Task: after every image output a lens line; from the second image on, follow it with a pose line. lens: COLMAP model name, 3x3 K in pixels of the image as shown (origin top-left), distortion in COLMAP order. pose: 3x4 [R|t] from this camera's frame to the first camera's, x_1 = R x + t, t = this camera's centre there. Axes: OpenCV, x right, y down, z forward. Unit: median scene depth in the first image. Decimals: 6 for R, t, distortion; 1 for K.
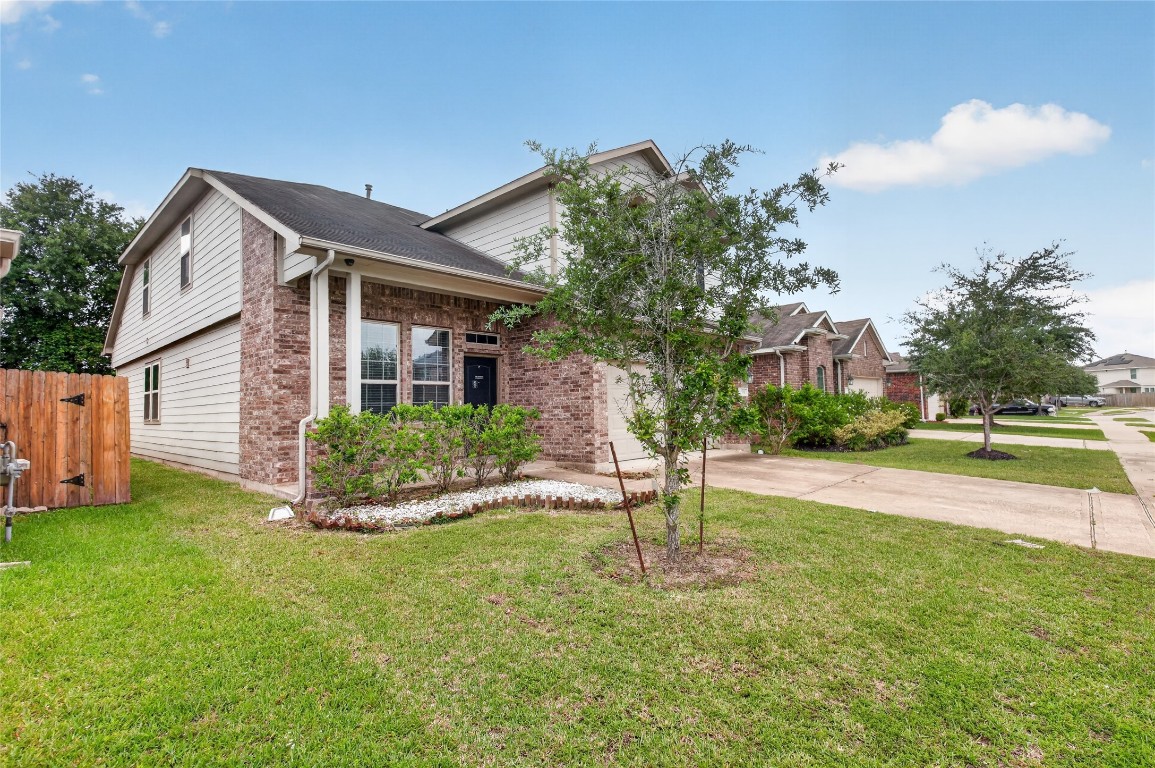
lens RADIAL K [[535.6, 0, 577.5], [0, 535.6, 384.0], [0, 0, 1]] dist [0.026871, -0.000141]
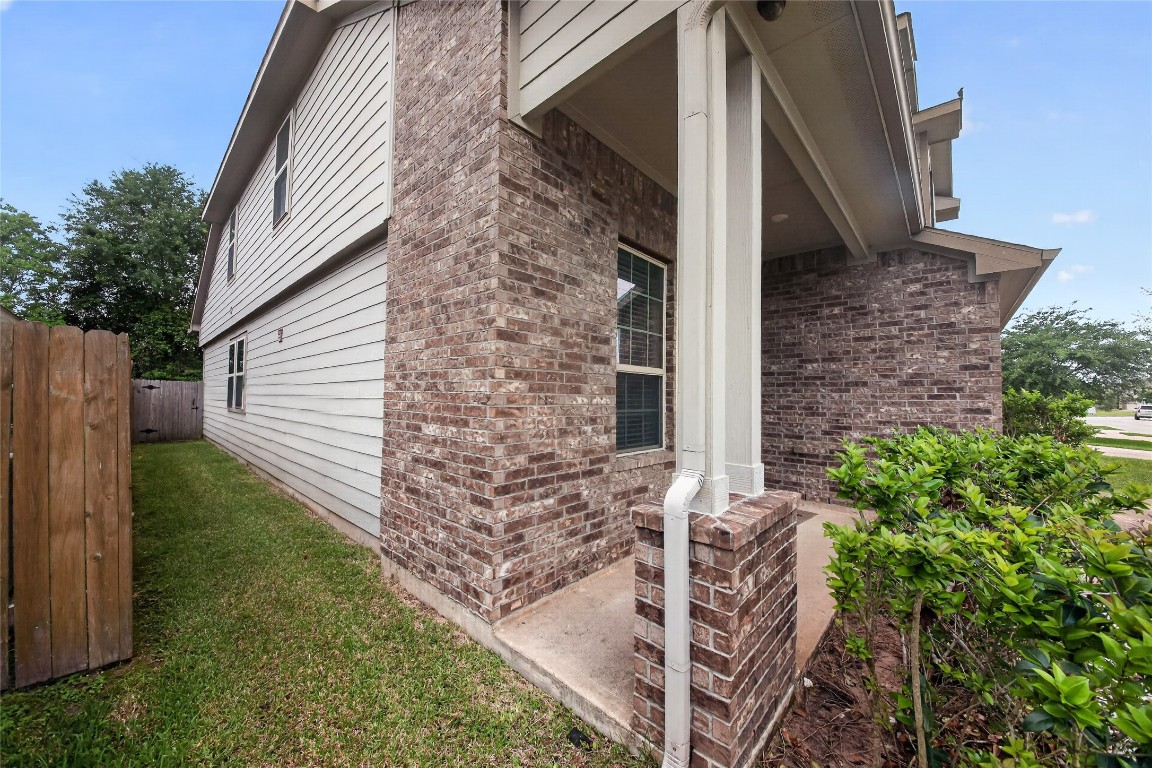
lens RADIAL K [[406.8, 0, 580.1], [0, 406.8, 388.7], [0, 0, 1]] dist [0.024402, -0.006665]
pose [[0.999396, 0.033819, 0.008010, -0.433818], [-0.033996, 0.999153, 0.023164, 0.006689], [-0.007220, -0.023423, 0.999700, 0.603330]]
